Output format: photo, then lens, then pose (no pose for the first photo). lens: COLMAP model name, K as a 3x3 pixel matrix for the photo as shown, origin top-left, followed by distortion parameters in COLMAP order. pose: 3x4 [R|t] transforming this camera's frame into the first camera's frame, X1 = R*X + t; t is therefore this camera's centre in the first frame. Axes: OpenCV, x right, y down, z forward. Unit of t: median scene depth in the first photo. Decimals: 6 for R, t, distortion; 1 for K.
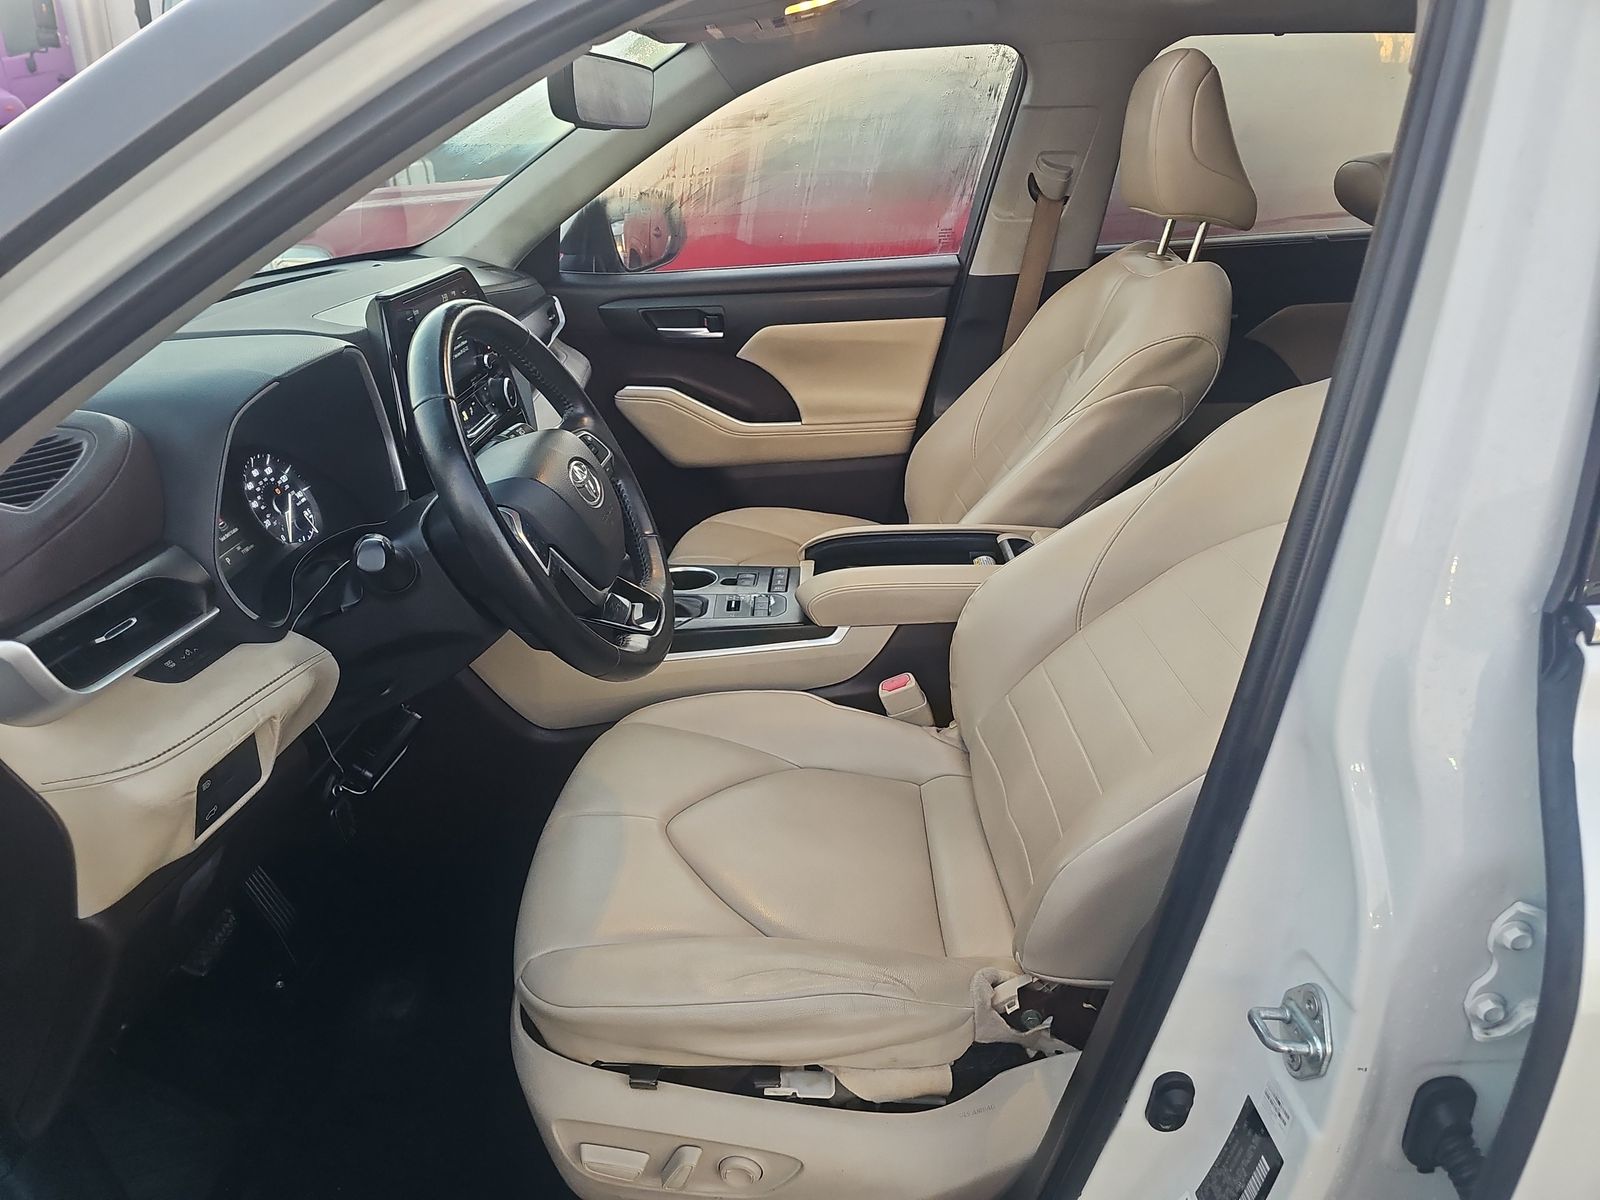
lens RADIAL K [[1050.7, 0, 800.0], [0, 1050.7, 600.0], [0, 0, 1]] dist [0.073535, -0.086698]
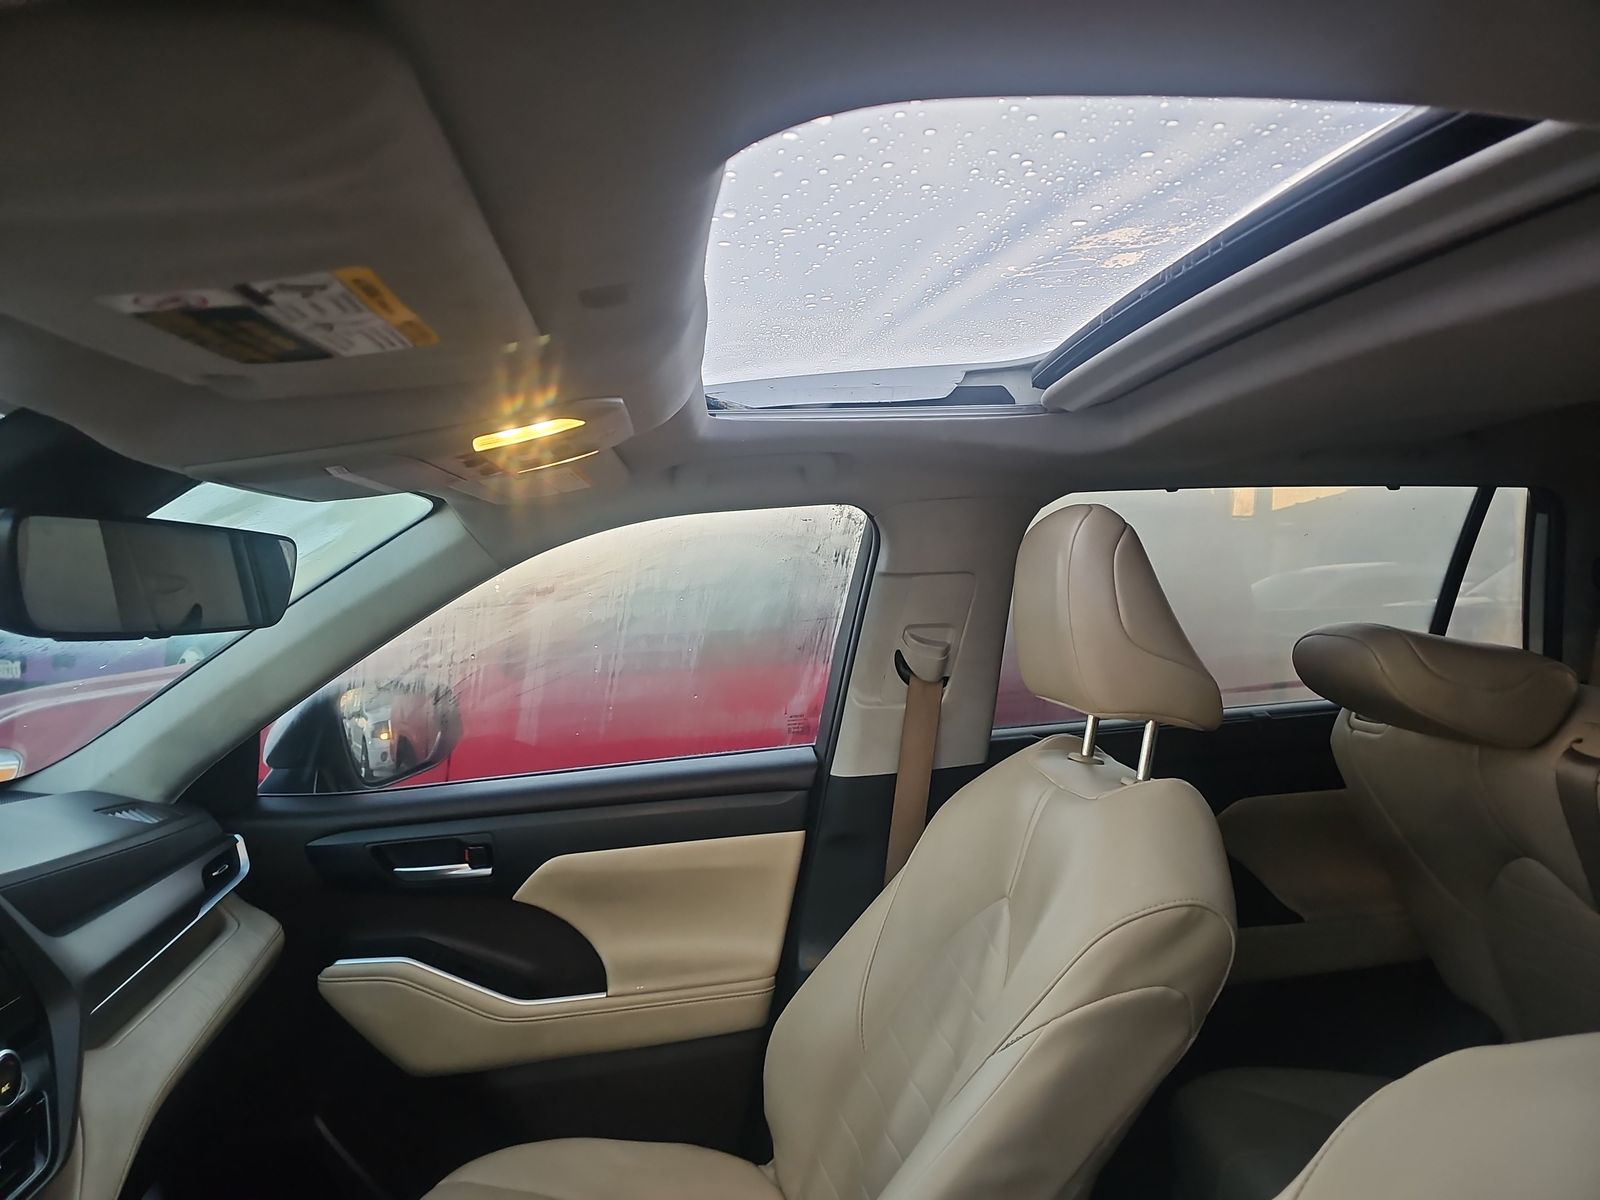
lens RADIAL K [[1047.5, 0, 802.8], [0, 1047.5, 588.8], [0, 0, 1]] dist [0.054233, -0.047903]
pose [[0.991499, -0.024034, 0.127871, 0.049250], [0.072646, 0.917598, -0.390816, -0.141262], [-0.107942, 0.396783, 0.911543, 0.277506]]
